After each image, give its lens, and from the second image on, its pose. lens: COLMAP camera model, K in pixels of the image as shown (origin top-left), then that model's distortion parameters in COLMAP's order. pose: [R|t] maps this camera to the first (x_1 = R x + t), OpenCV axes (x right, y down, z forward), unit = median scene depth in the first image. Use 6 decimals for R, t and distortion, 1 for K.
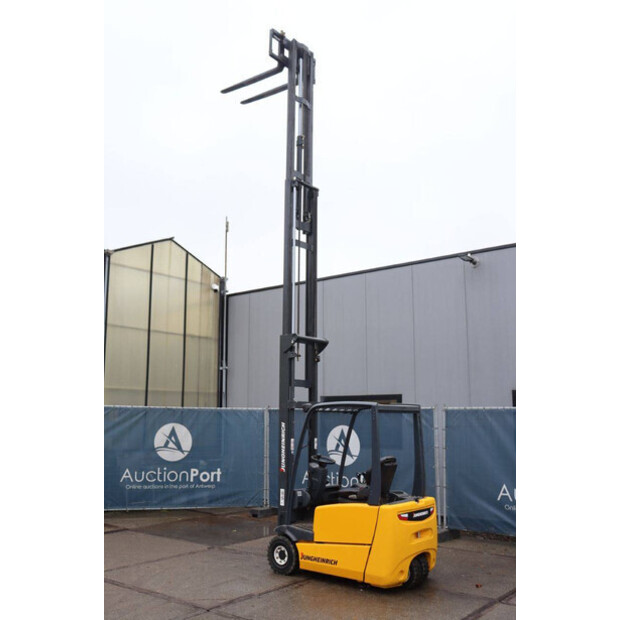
lens RADIAL K [[642.1, 0, 308.8], [0, 642.1, 310.2], [0, 0, 1]] dist [-0.023513, 0.000000]
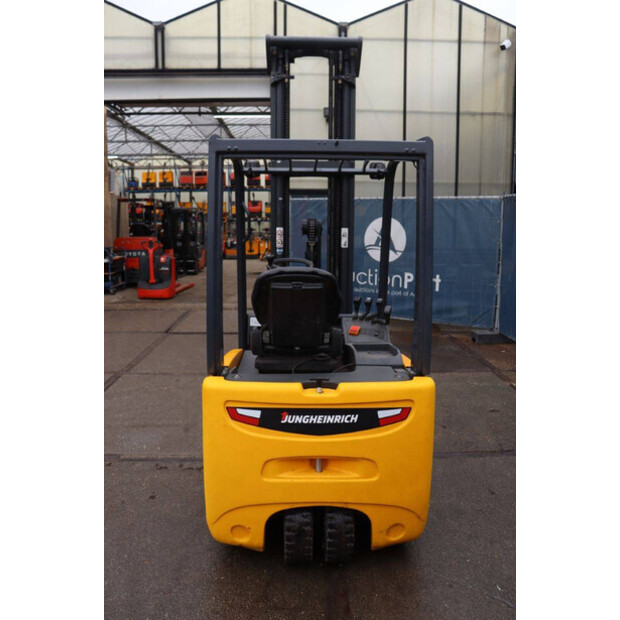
lens RADIAL K [[514.9, 0, 305.8], [0, 514.9, 309.7], [0, 0, 1]] dist [-0.121307, 0.063099]
pose [[0.633544, 0.124932, -0.763554, 0.348513], [0.124837, 0.957440, 0.260238, 0.153937], [0.763569, -0.260192, 0.590984, 0.729416]]
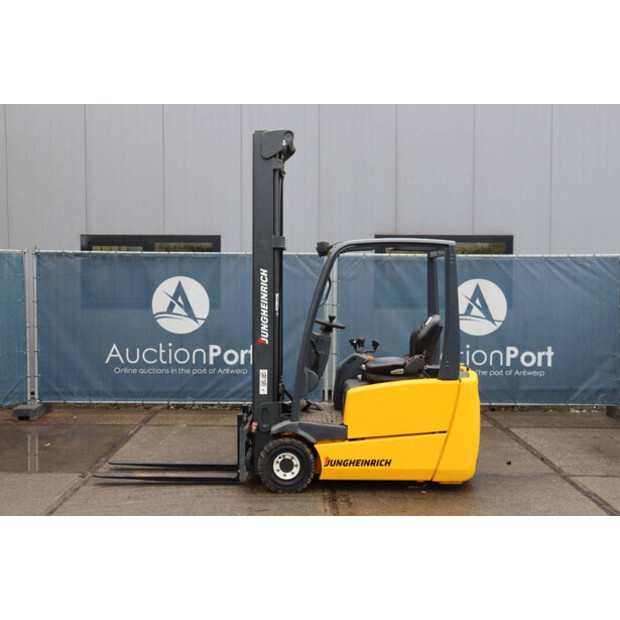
lens RADIAL K [[769.2, 0, 321.3], [0, 769.2, 305.6], [0, 0, 1]] dist [0.004348, 0.000000]
pose [[0.774392, -0.025823, 0.632178, -0.485357], [-0.105120, 0.980029, 0.168800, 0.075730], [-0.623912, -0.197172, 0.756212, 0.379798]]
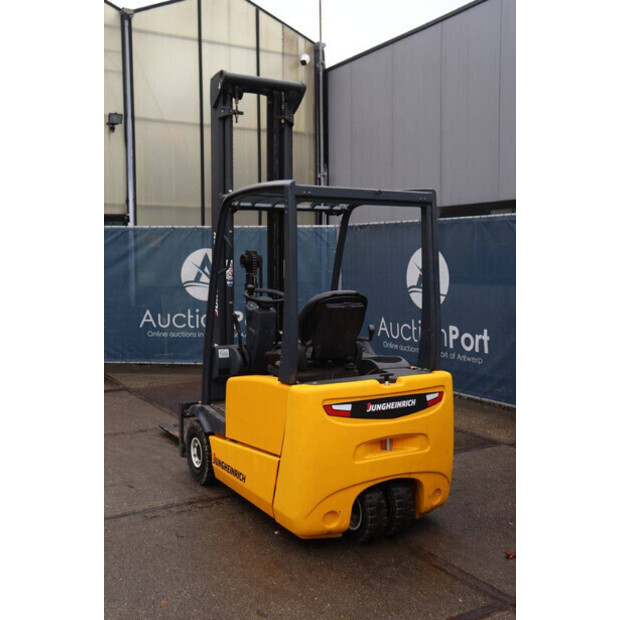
lens RADIAL K [[721.8, 0, 307.8], [0, 721.8, 313.6], [0, 0, 1]] dist [-0.002562, 0.000000]
pose [[0.928017, 0.020246, -0.371986, 0.281190], [0.068761, 0.972057, 0.224449, 0.106839], [0.366136, -0.233870, 0.900694, 0.434423]]
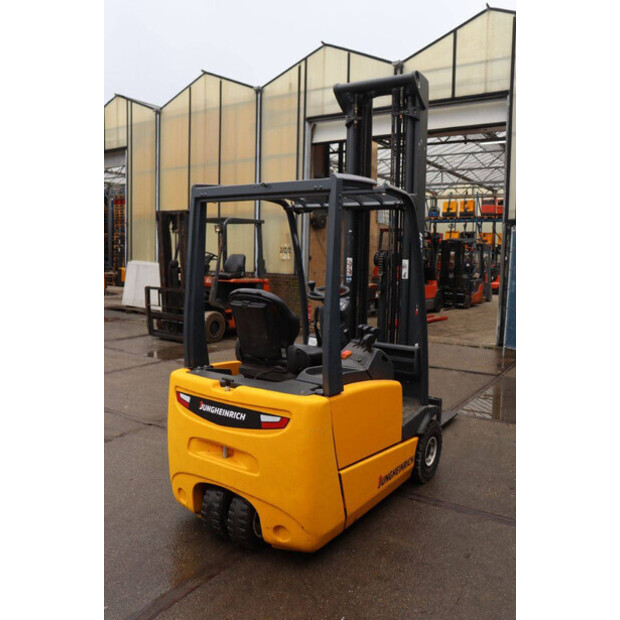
lens RADIAL K [[550.4, 0, 304.6], [0, 550.4, 312.7], [0, 0, 1]] dist [-0.100662, 0.055504]
pose [[0.067203, 0.107019, -0.991983, 0.499548], [0.141794, 0.983115, 0.115668, 0.184820], [0.987612, -0.148430, 0.050894, 0.924144]]
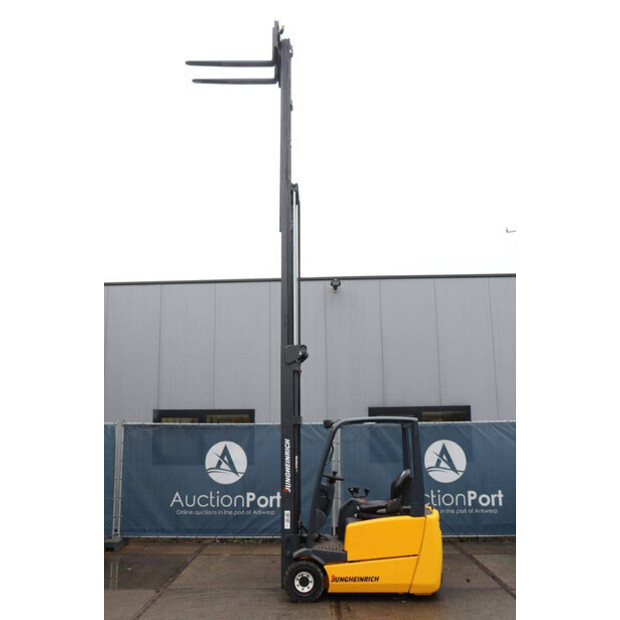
lens RADIAL K [[629.7, 0, 312.9], [0, 629.7, 305.5], [0, 0, 1]] dist [-0.032889, 0.000000]
pose [[0.793568, 0.106509, 0.599087, -0.583549], [-0.087769, 0.994301, -0.060512, 0.034481], [-0.602118, -0.004561, 0.798394, 0.250105]]
